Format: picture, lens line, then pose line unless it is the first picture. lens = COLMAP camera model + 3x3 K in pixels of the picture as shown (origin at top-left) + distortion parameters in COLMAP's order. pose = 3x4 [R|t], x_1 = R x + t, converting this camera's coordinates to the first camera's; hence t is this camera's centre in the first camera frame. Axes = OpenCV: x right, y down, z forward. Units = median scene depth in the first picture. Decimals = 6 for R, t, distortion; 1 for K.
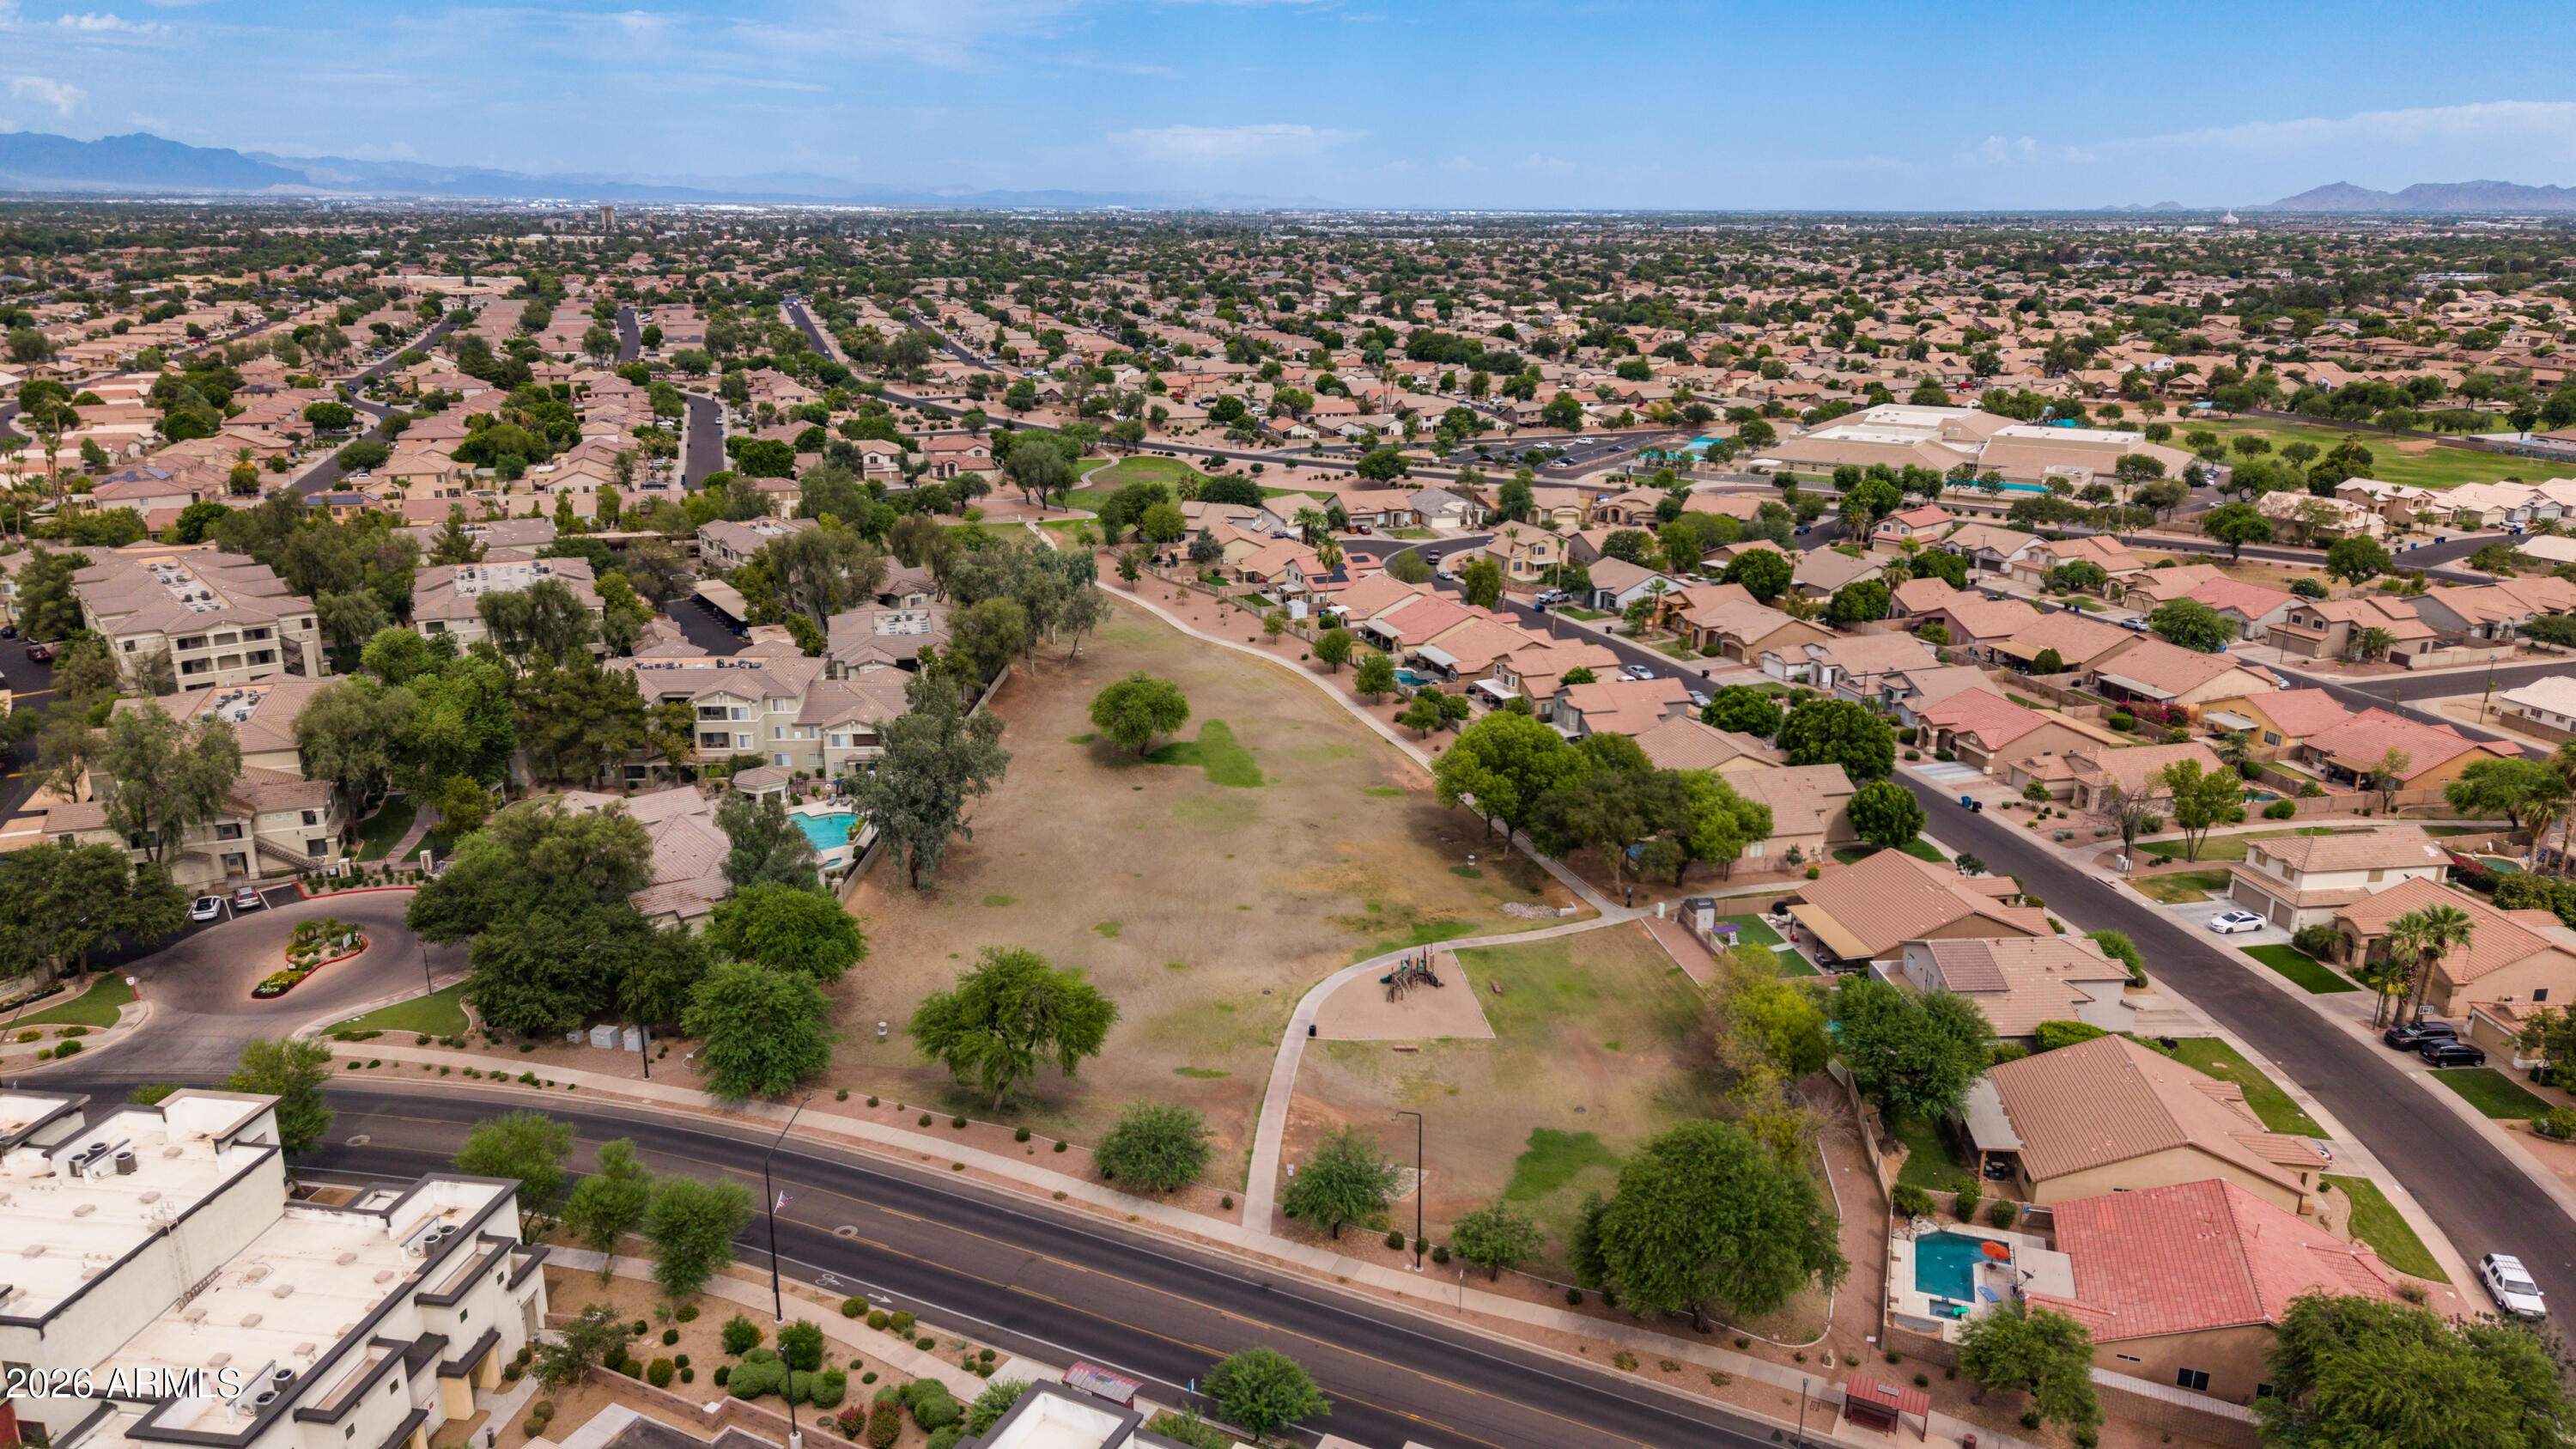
lens RADIAL K [[1724.7, 0, 1286.8], [0, 1724.7, 731.1], [0, 0, 1]] dist [0.053850, -0.038811]
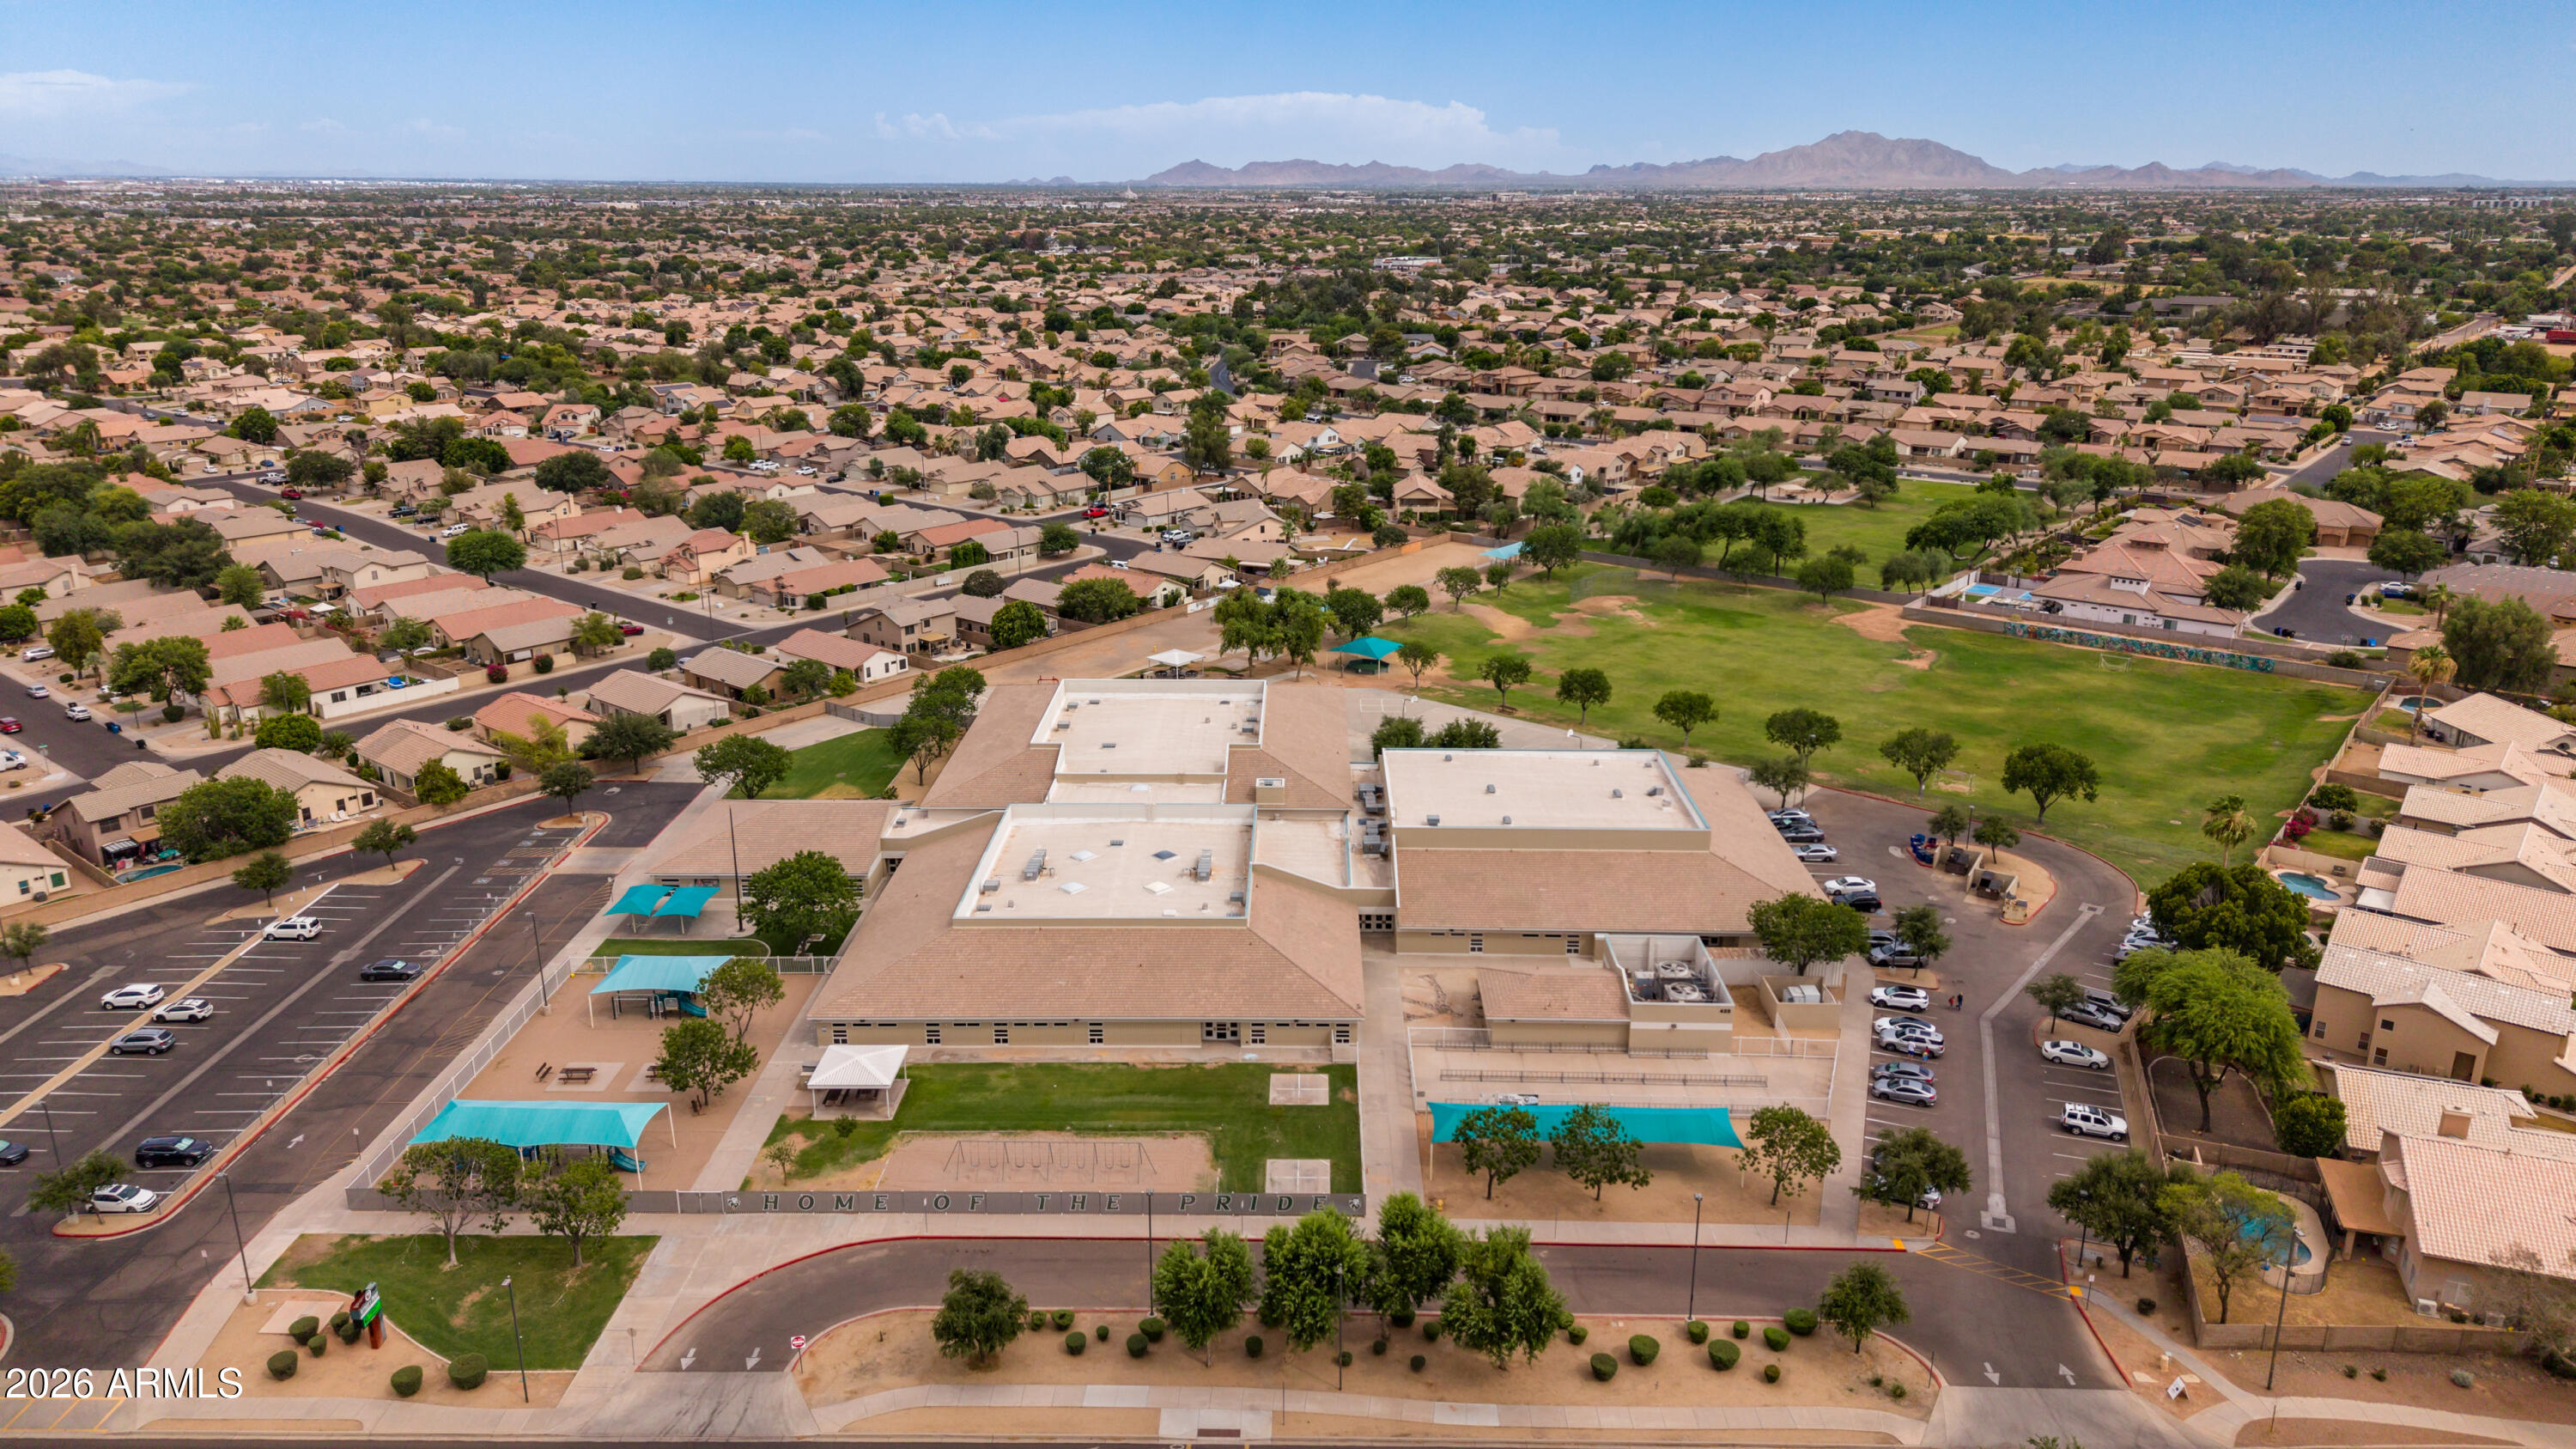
lens RADIAL K [[1724.7, 0, 1273.4], [0, 1724.7, 729.6], [0, 0, 1]] dist [0.053850, -0.038811]
pose [[0.843028, -0.166334, 0.511505, 0.083290], [0.158881, 0.985555, 0.058631, -0.098364], [-0.513868, 0.031841, 0.857278, 0.303899]]
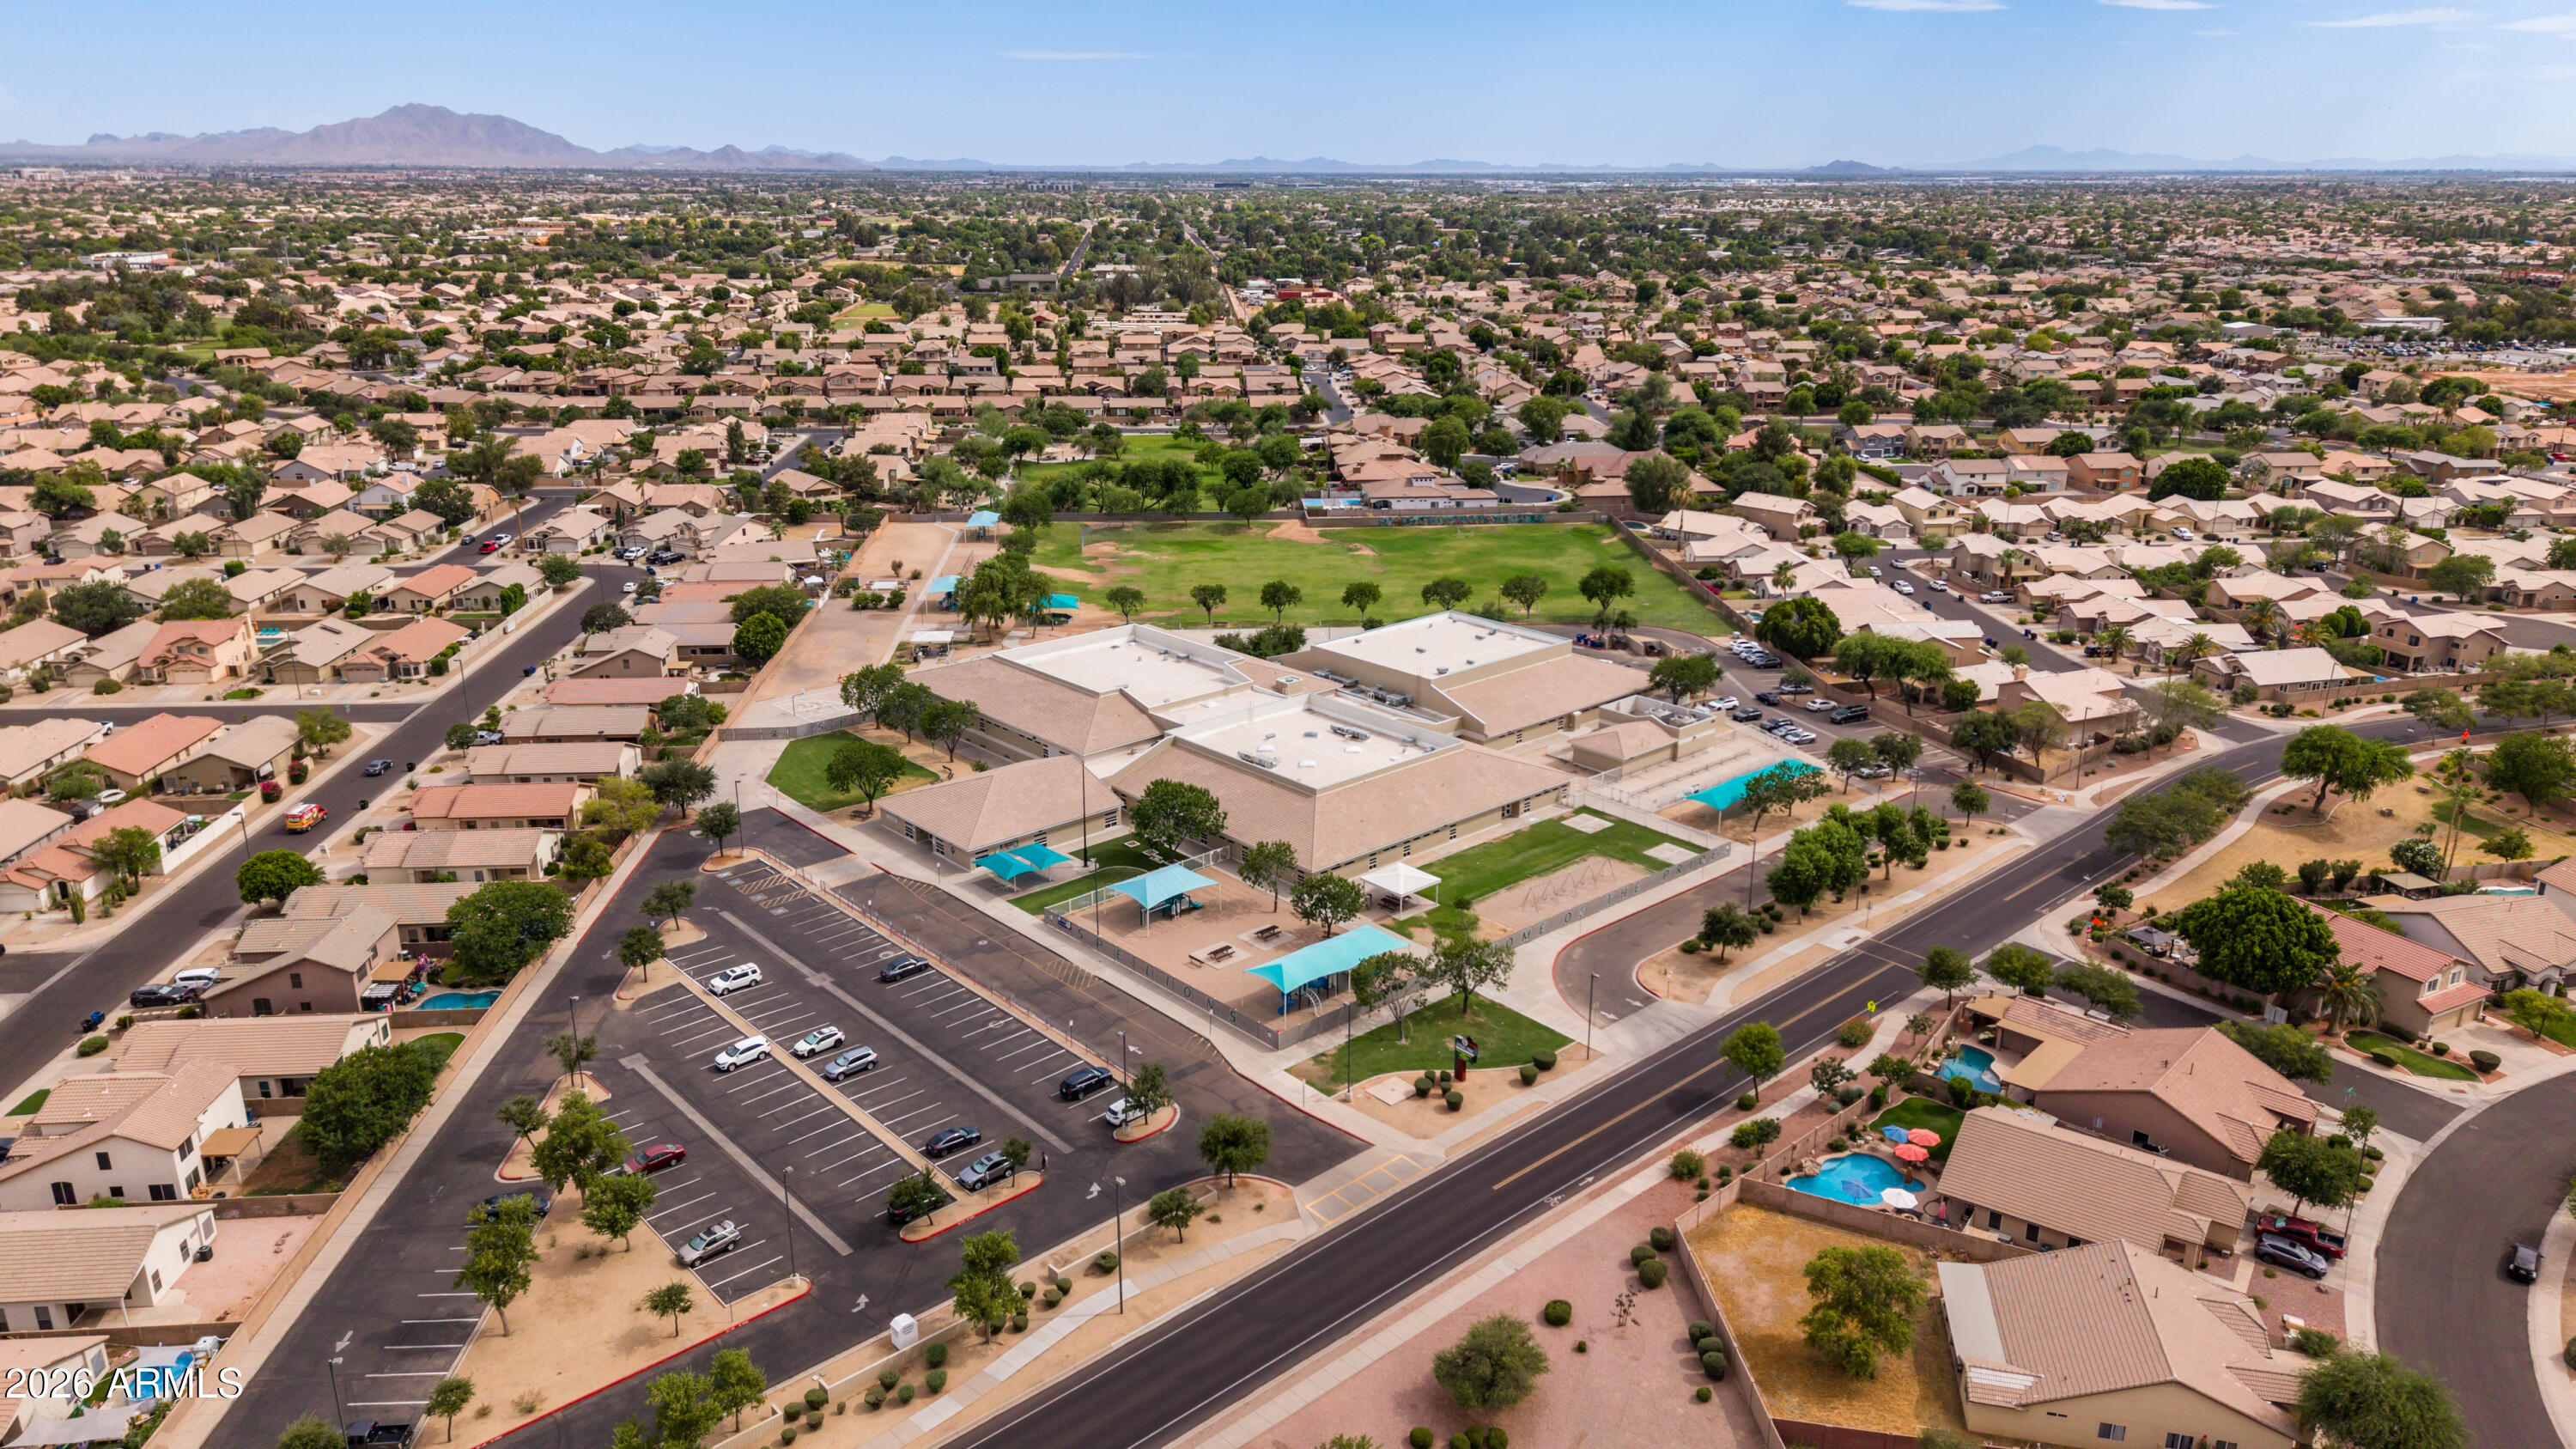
lens RADIAL K [[1724.7, 0, 1293.6], [0, 1724.7, 729.1], [0, 0, 1]] dist [0.053850, -0.038811]
pose [[0.241147, -0.305110, 0.921280, -0.055405], [0.278213, 0.931185, 0.235567, -0.133982], [-0.929756, 0.199506, 0.309438, 0.390415]]
